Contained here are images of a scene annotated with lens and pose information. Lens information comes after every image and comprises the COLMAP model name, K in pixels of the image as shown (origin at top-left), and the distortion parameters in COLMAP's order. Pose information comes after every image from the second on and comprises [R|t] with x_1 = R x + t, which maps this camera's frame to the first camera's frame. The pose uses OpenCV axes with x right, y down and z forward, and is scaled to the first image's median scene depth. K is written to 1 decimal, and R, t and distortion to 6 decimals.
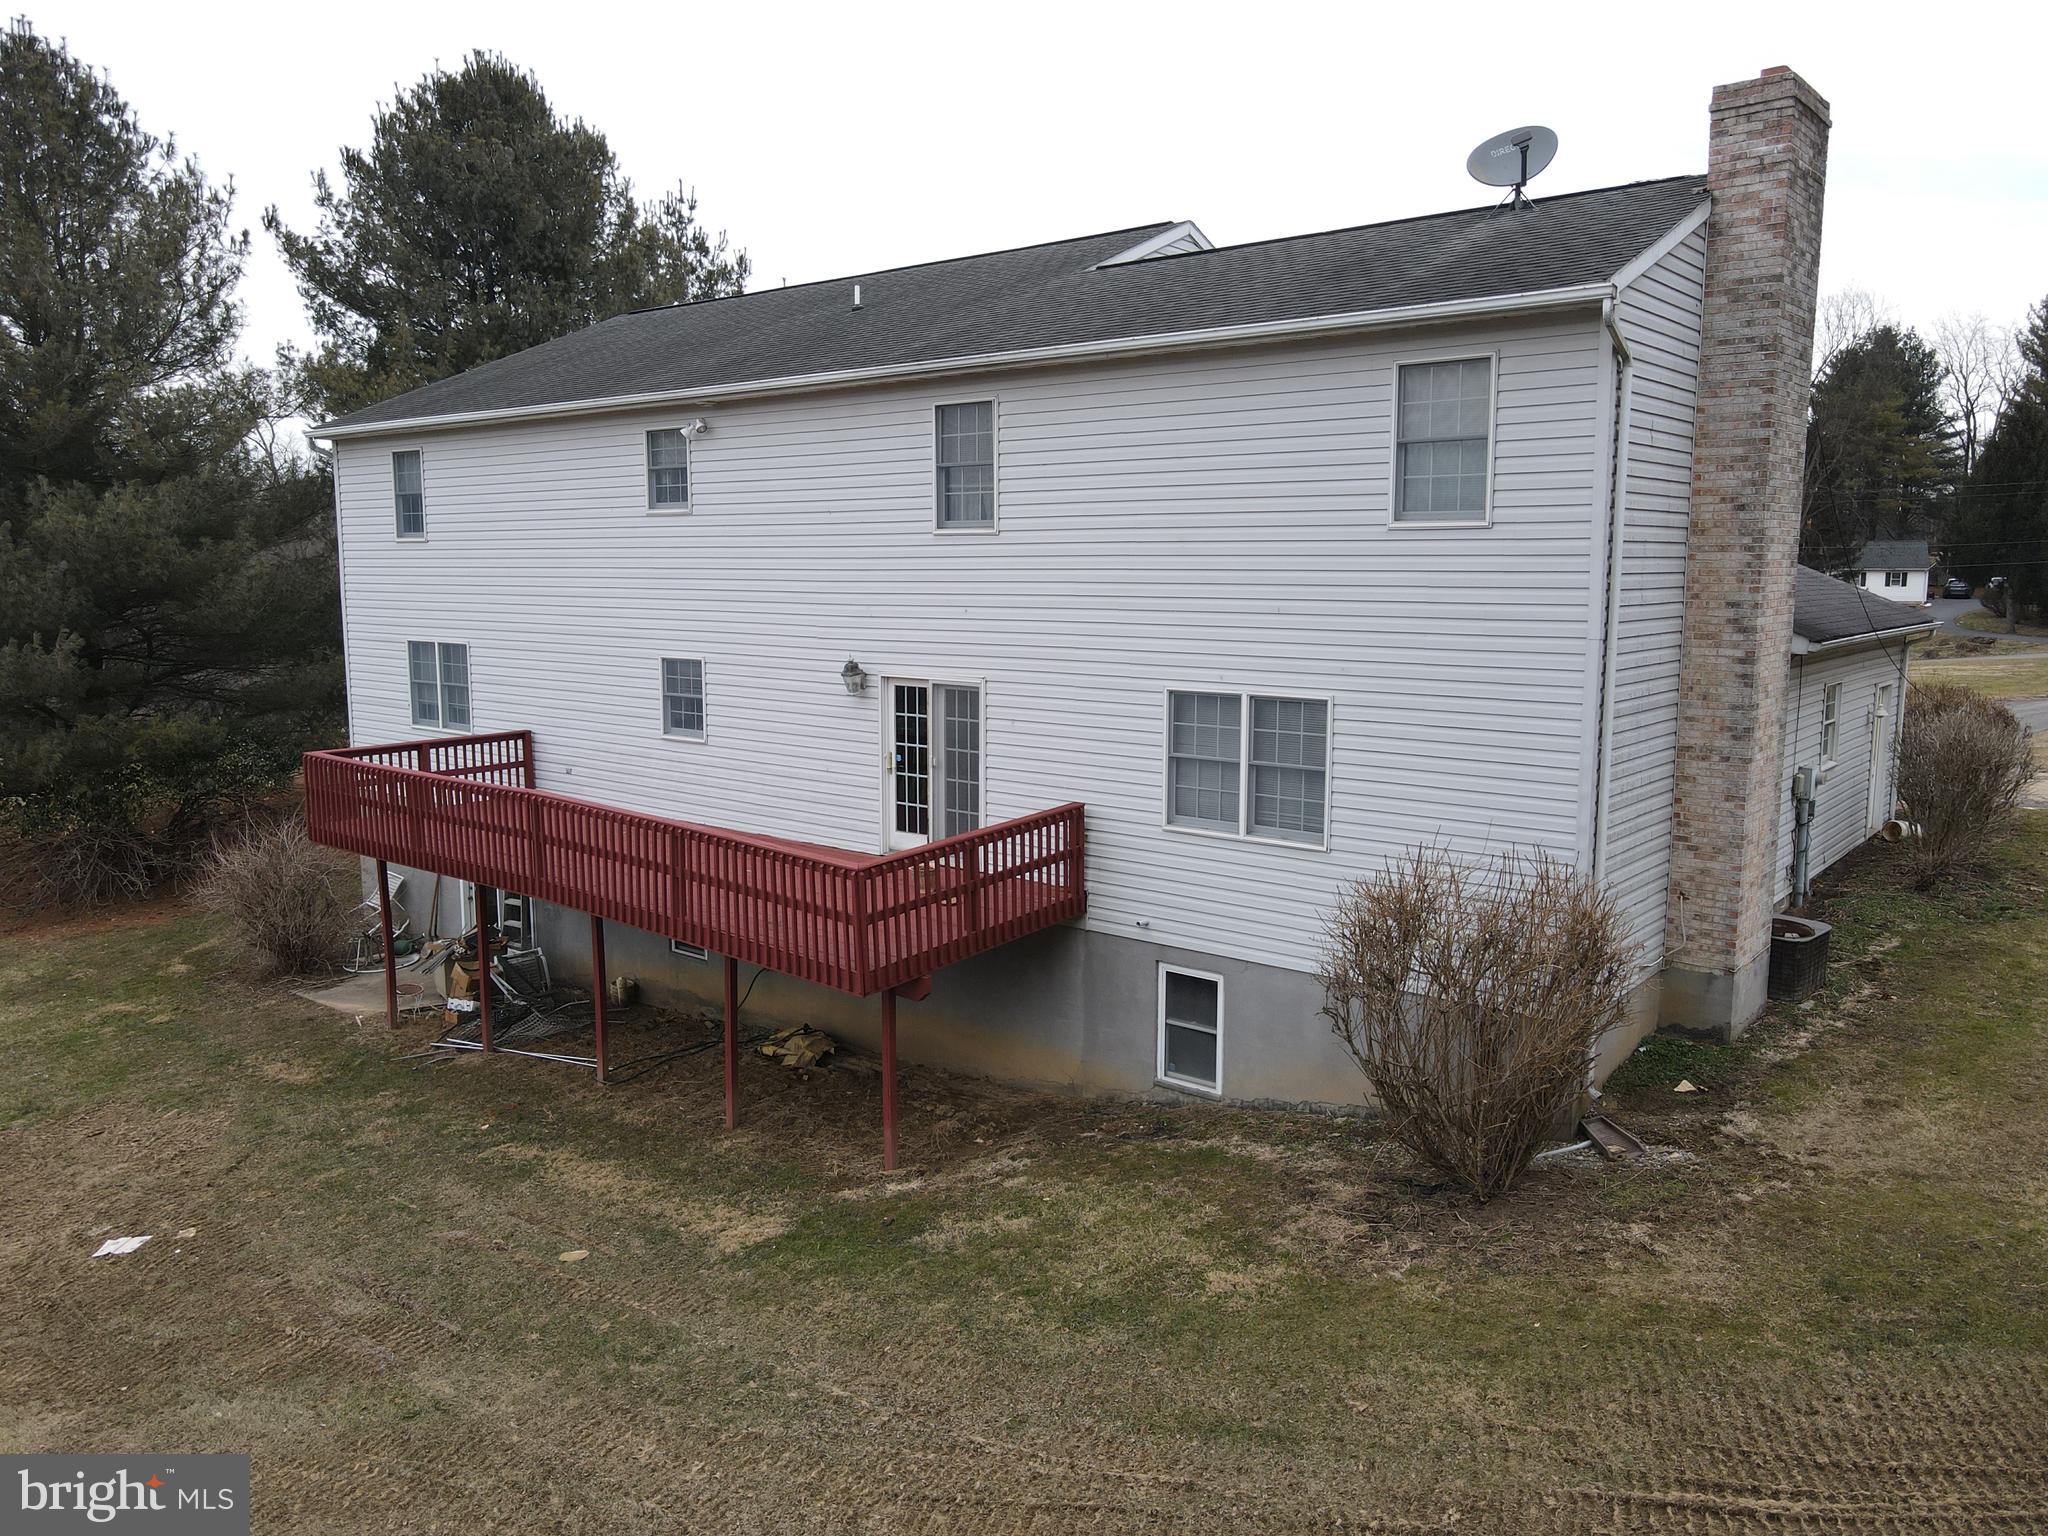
lens RADIAL K [[1506.1, 0, 1017.6], [0, 1506.1, 761.0], [0, 0, 1]] dist [-0.001112, 0.030568]
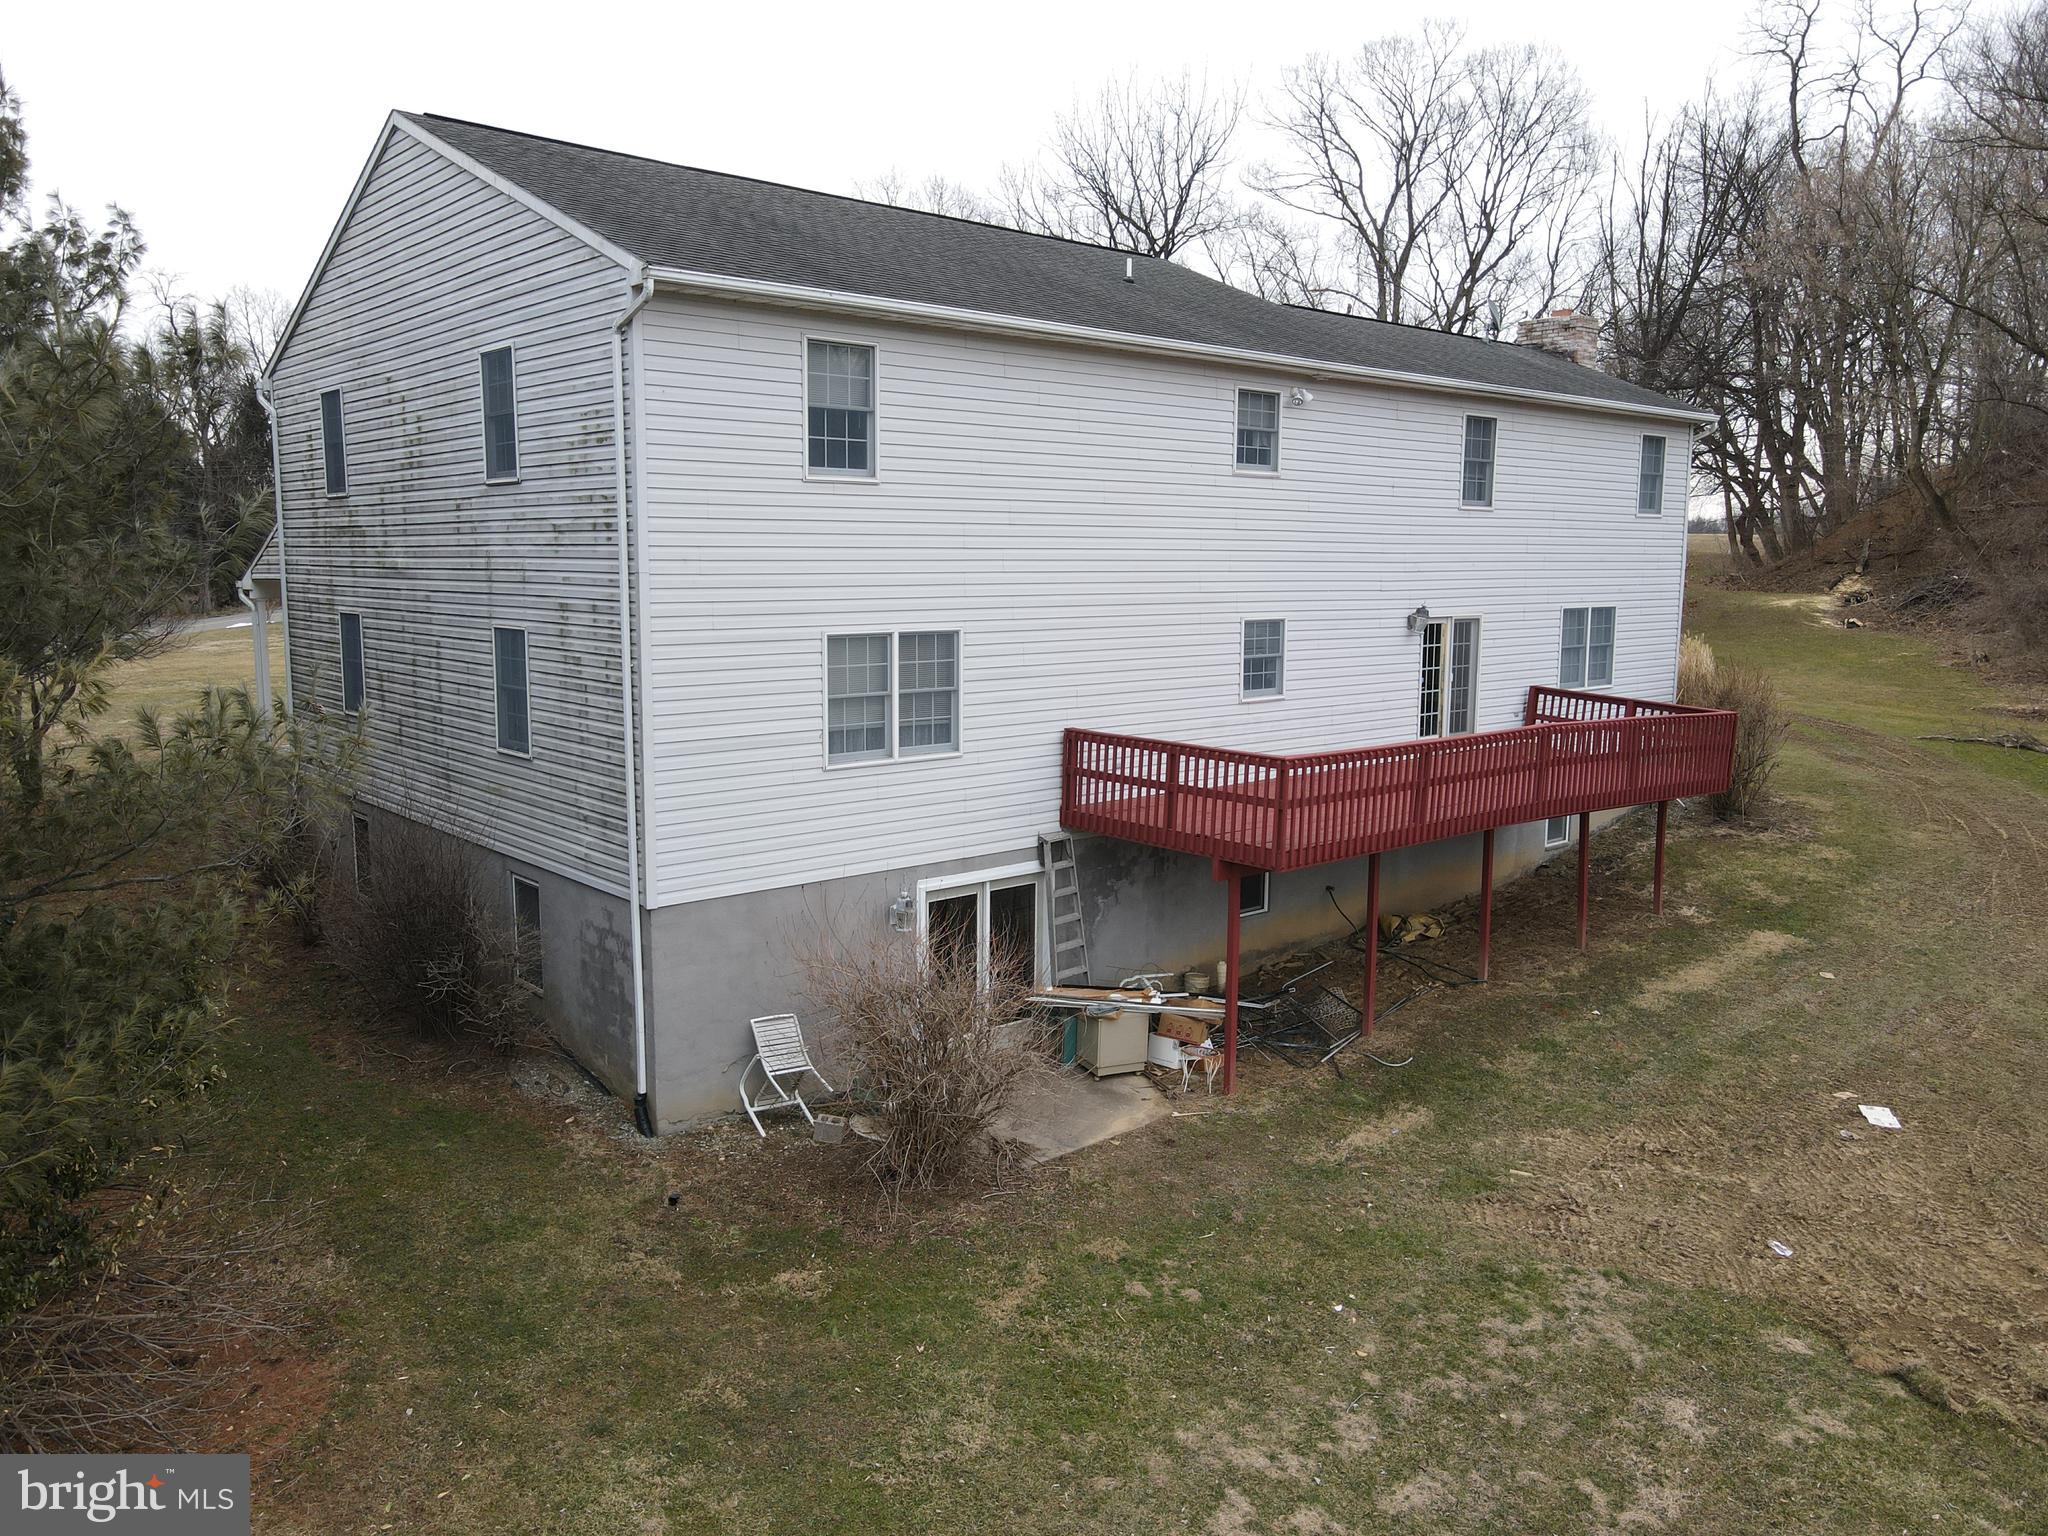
lens RADIAL K [[1506.1, 0, 1017.6], [0, 1506.1, 761.0], [0, 0, 1]] dist [-0.001112, 0.030568]
pose [[0.166414, -0.132125, 0.977164, -1.445268], [0.125417, 0.985770, 0.111930, -0.124817], [-0.978048, 0.103926, 0.180617, 1.139193]]
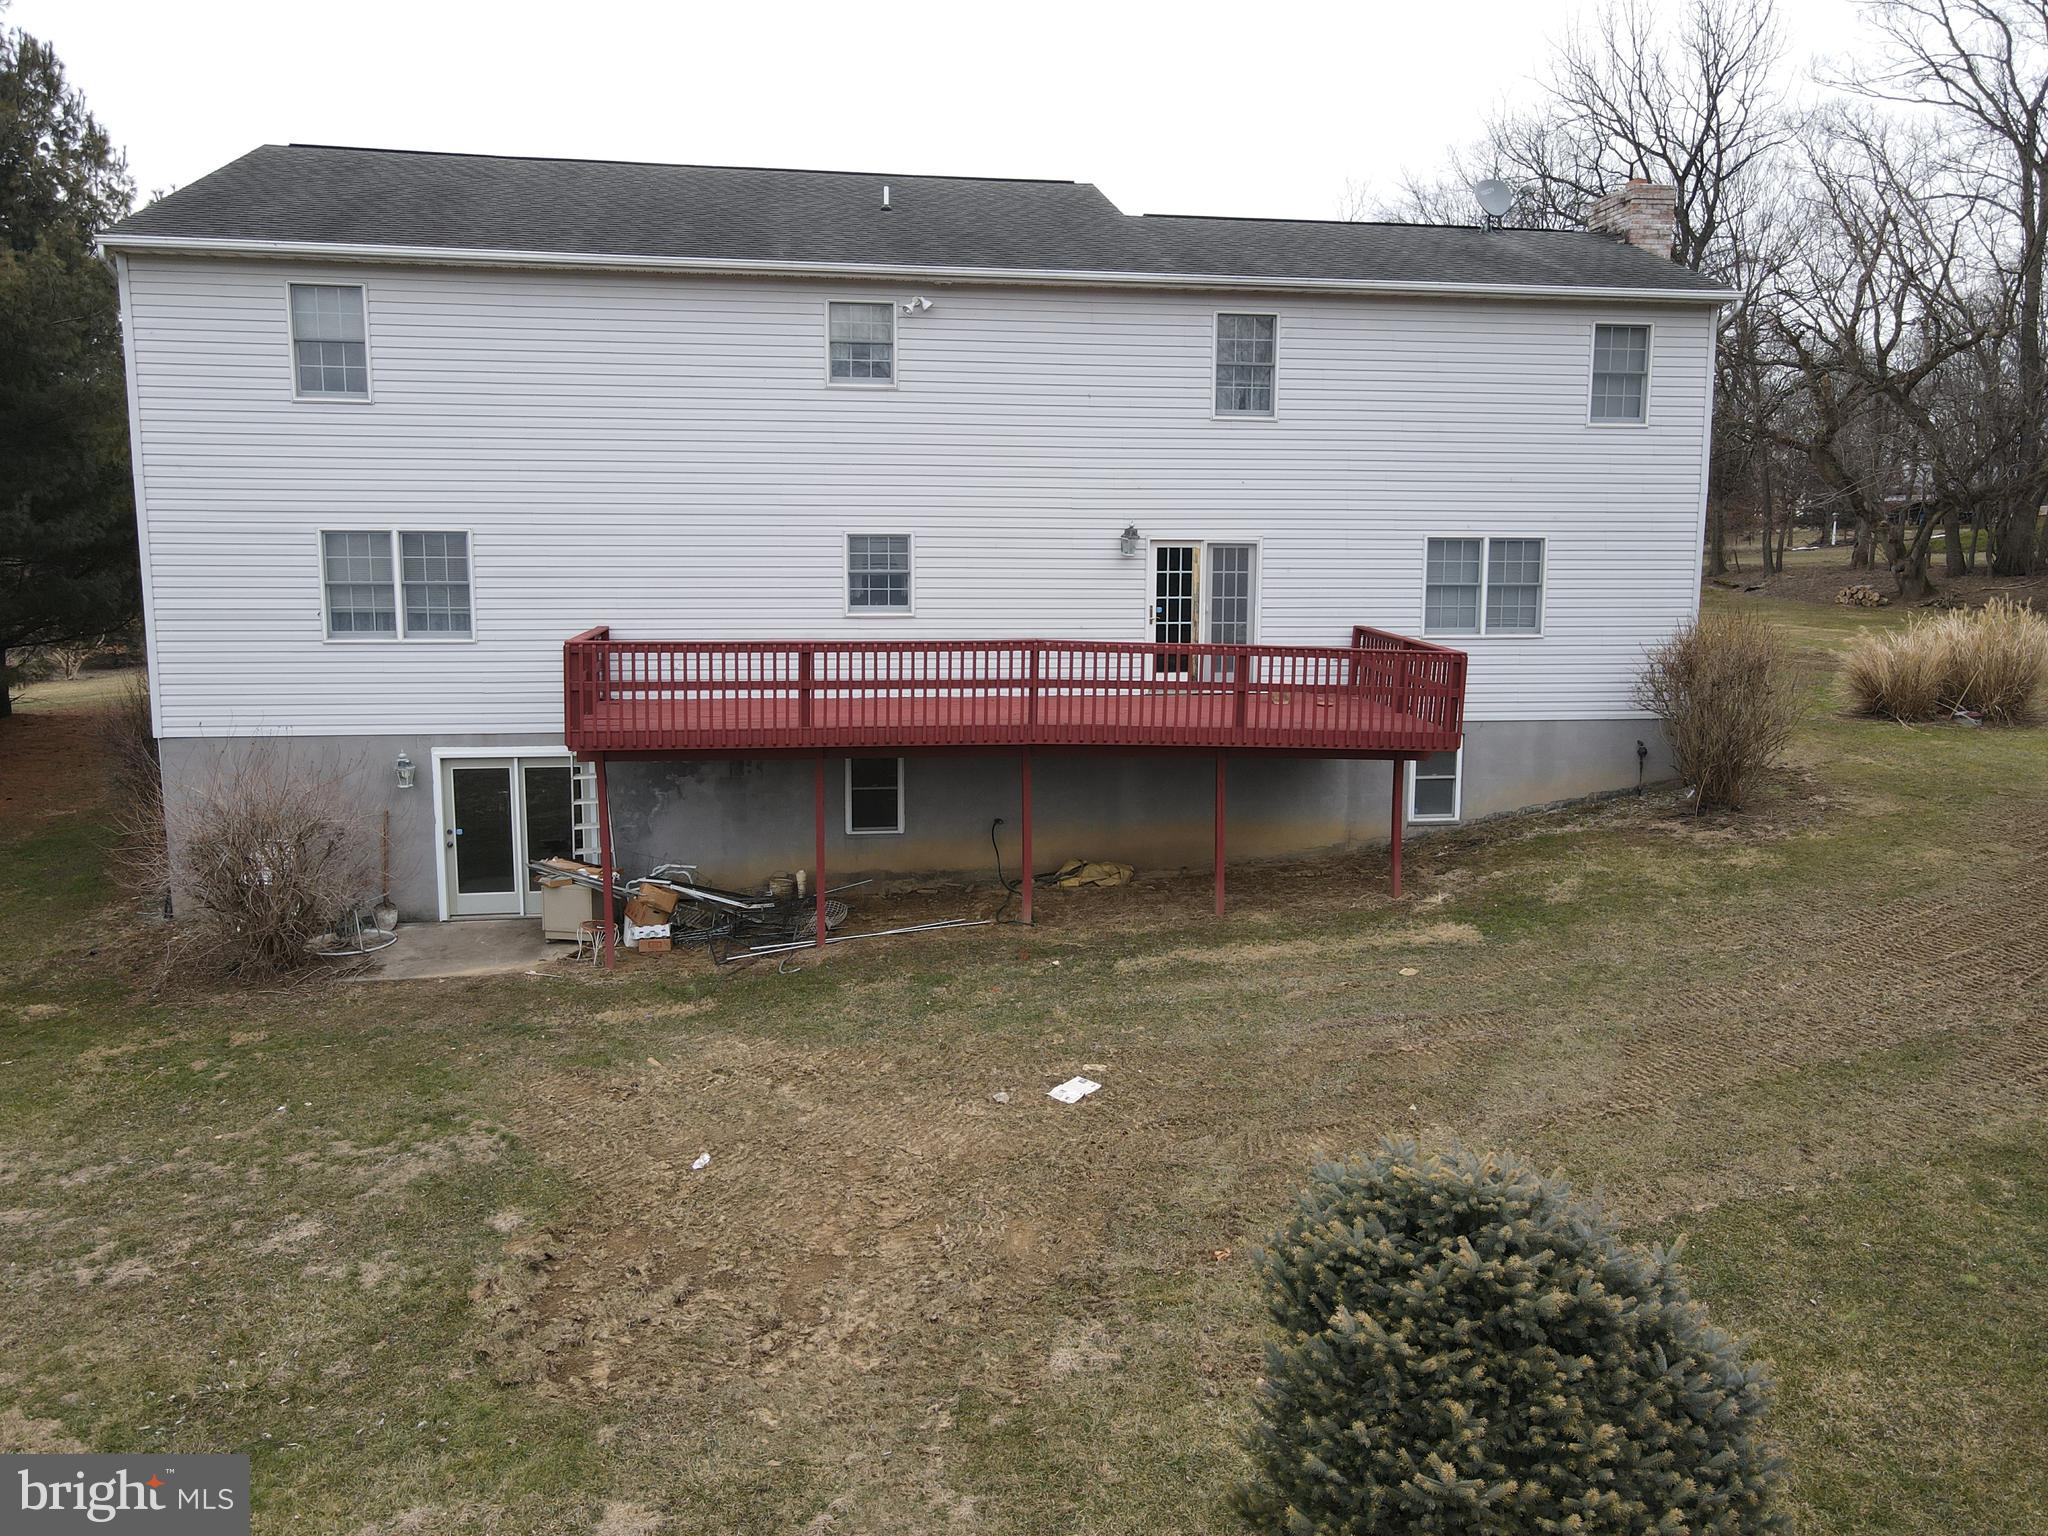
lens RADIAL K [[1506.1, 0, 1017.6], [0, 1506.1, 761.0], [0, 0, 1]] dist [-0.001112, 0.030568]
pose [[0.663553, -0.098795, 0.741577, -1.063335], [0.095637, 0.994311, 0.046891, 0.050933], [-0.741991, 0.039808, 0.669227, 0.303947]]
